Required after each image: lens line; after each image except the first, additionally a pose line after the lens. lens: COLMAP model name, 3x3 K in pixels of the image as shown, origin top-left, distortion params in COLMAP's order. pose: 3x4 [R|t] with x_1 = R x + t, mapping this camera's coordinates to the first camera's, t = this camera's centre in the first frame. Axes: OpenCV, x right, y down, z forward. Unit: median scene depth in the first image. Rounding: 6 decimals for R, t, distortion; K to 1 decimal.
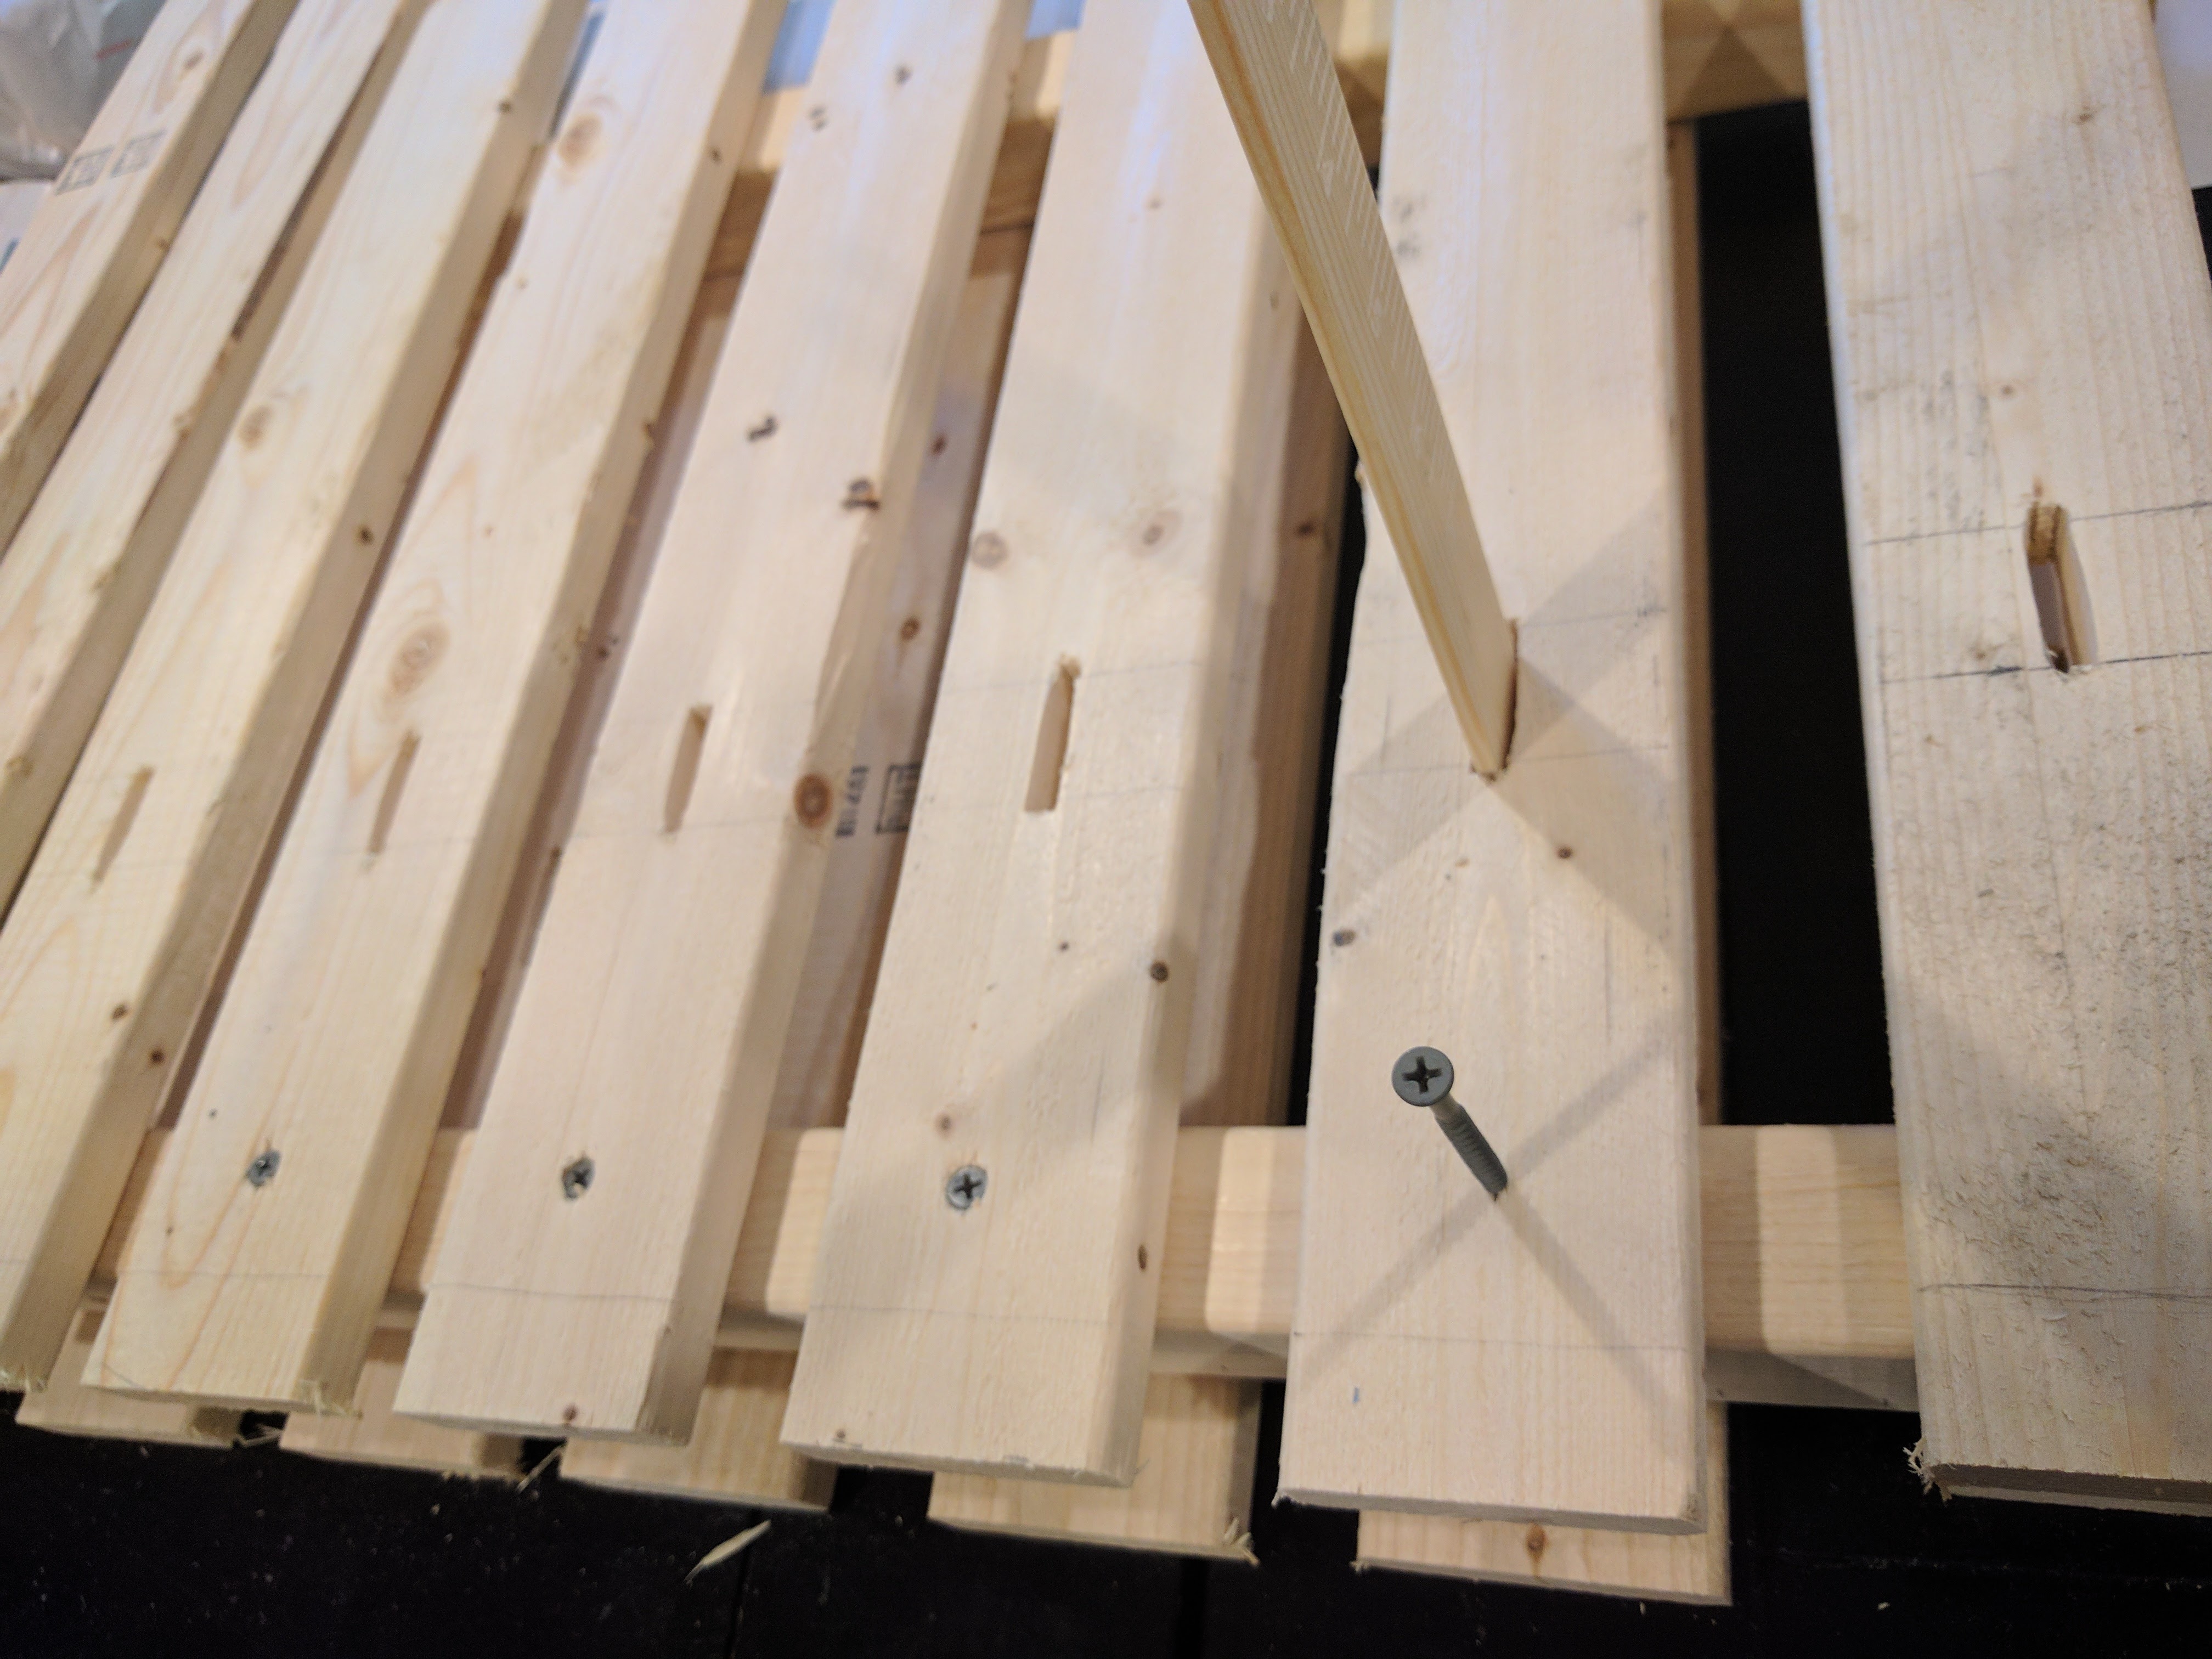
lens RADIAL K [[1711.8, 0, 1121.0], [0, 1711.8, 824.3], [0, 0, 1]] dist [0.000226, -0.006372]
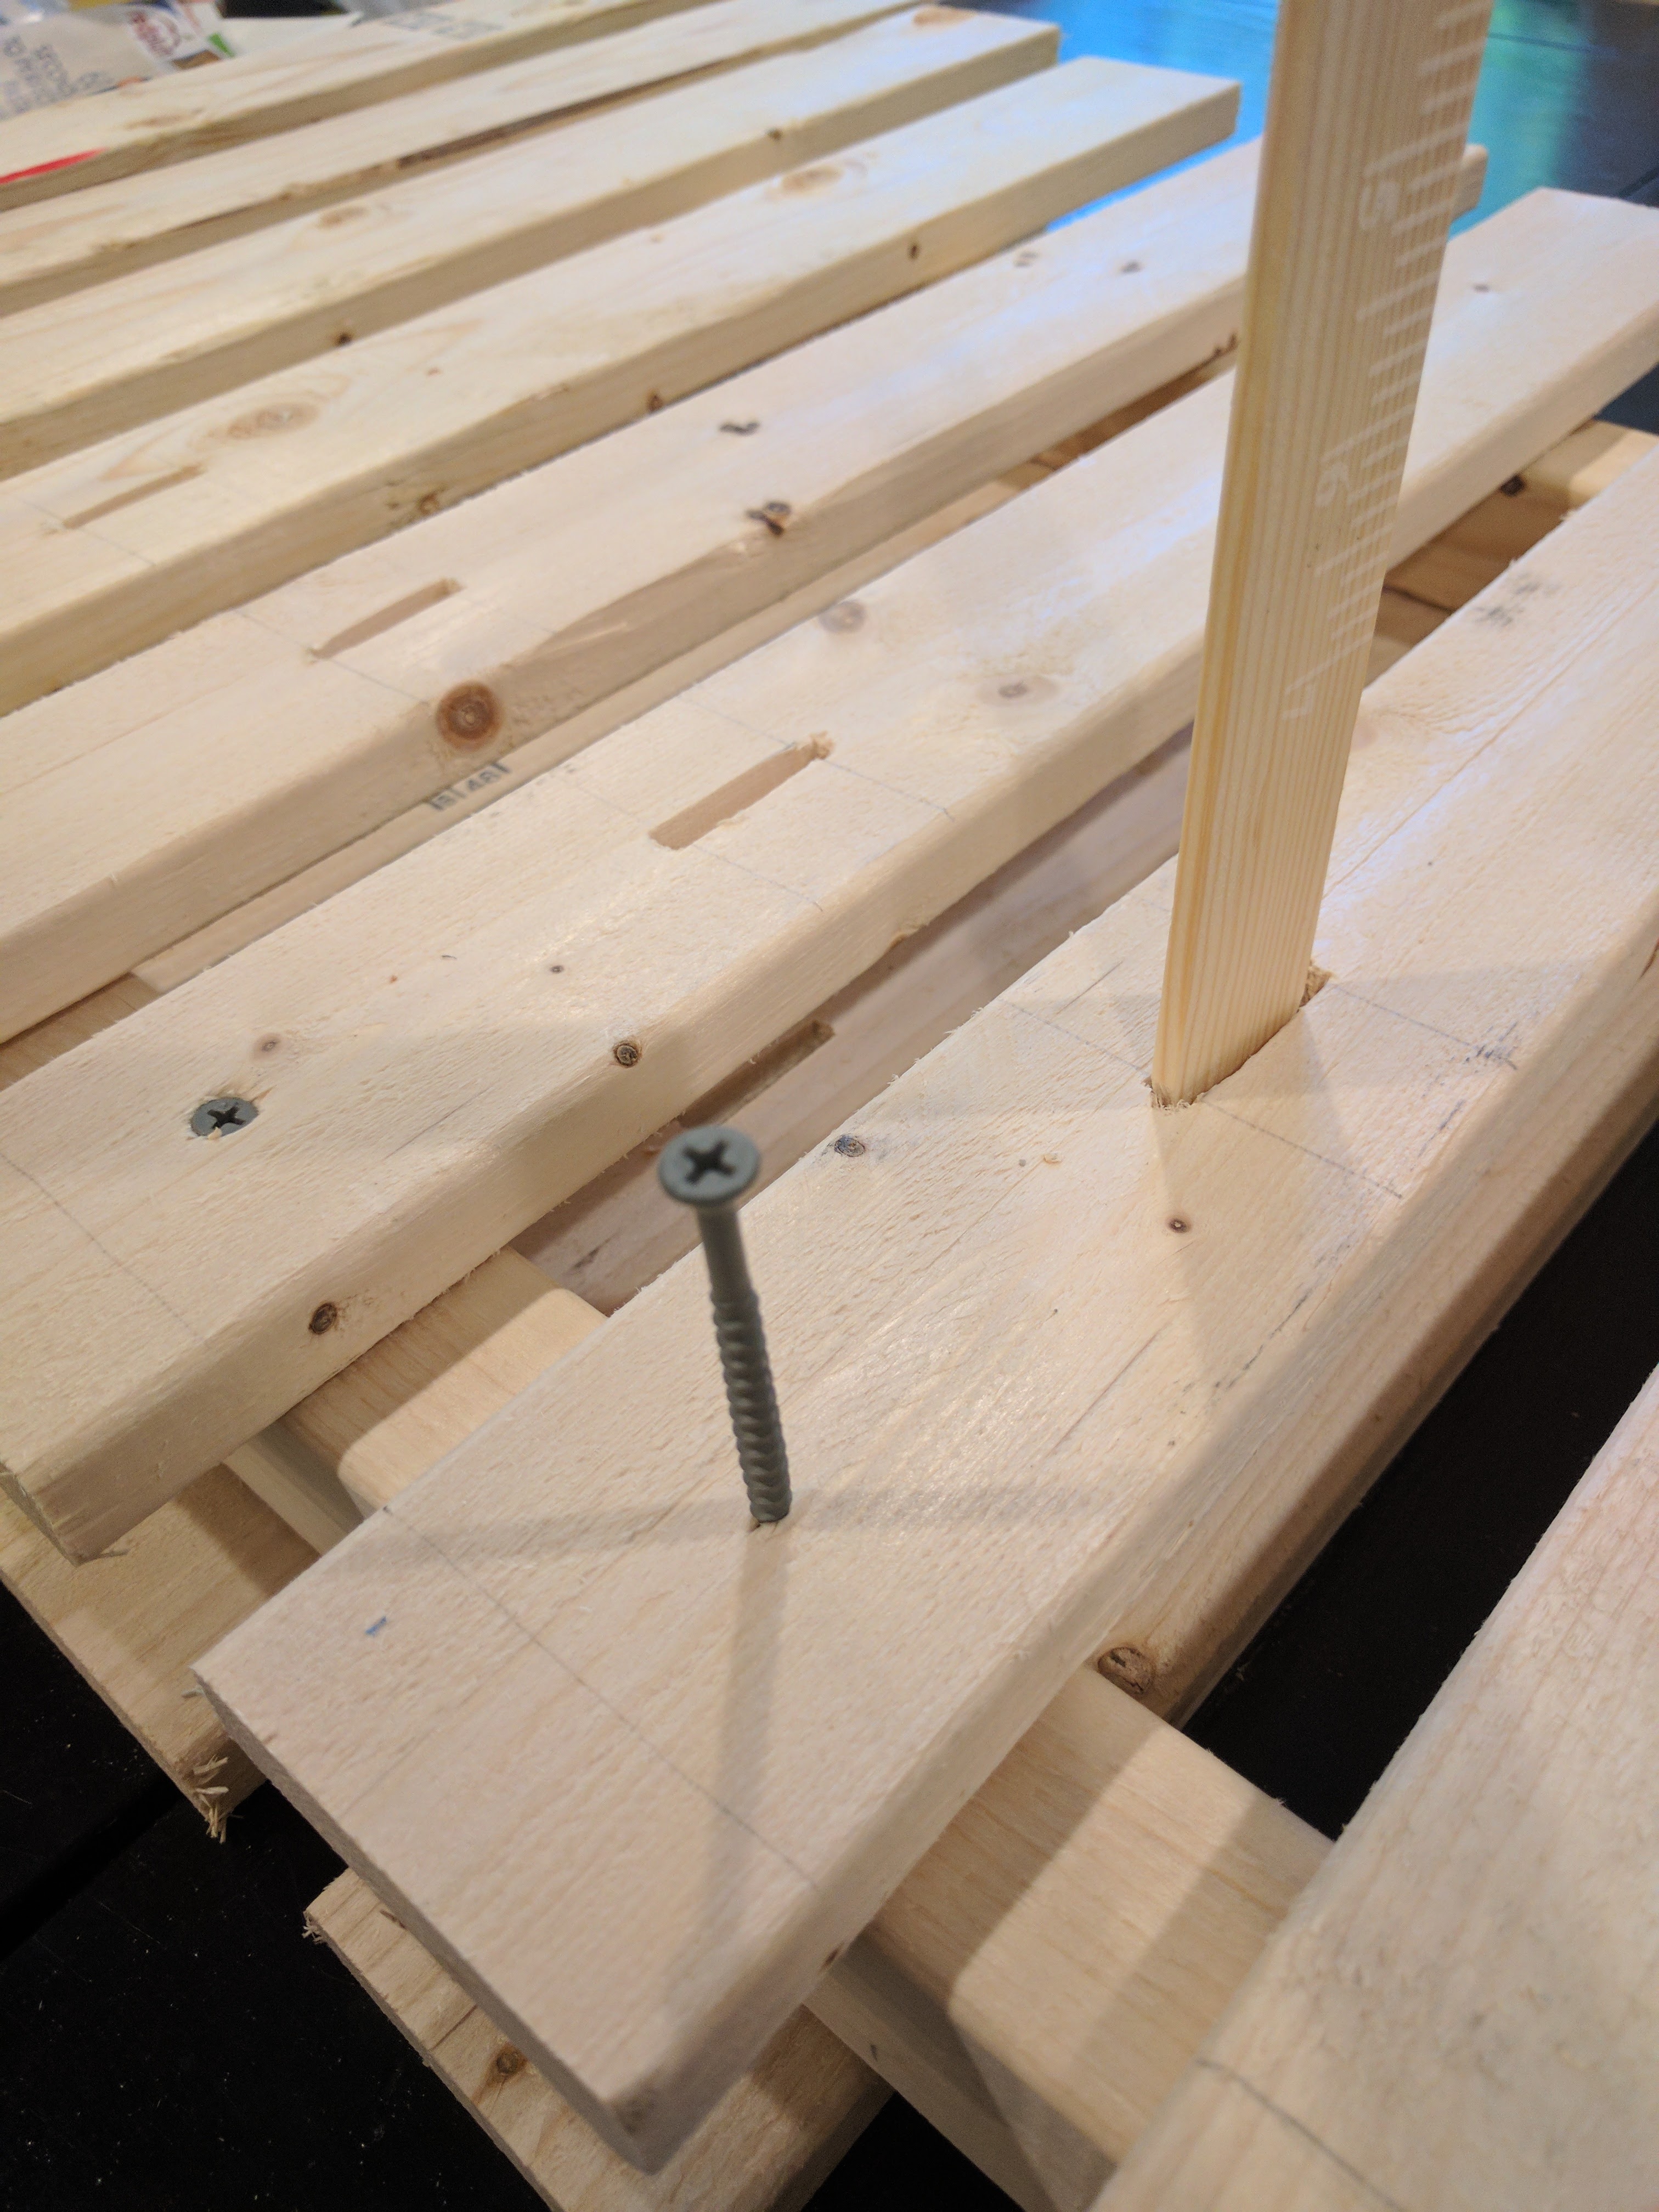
lens RADIAL K [[1711.8, 0, 835.9], [0, 1711.8, 1098.7], [0, 0, 1]] dist [0.000226, -0.006372]
pose [[0.792066, 0.592152, -0.148278, 0.218098], [-0.607434, 0.788622, -0.095385, 0.121421], [0.060453, 0.165621, 0.984335, 0.315564]]
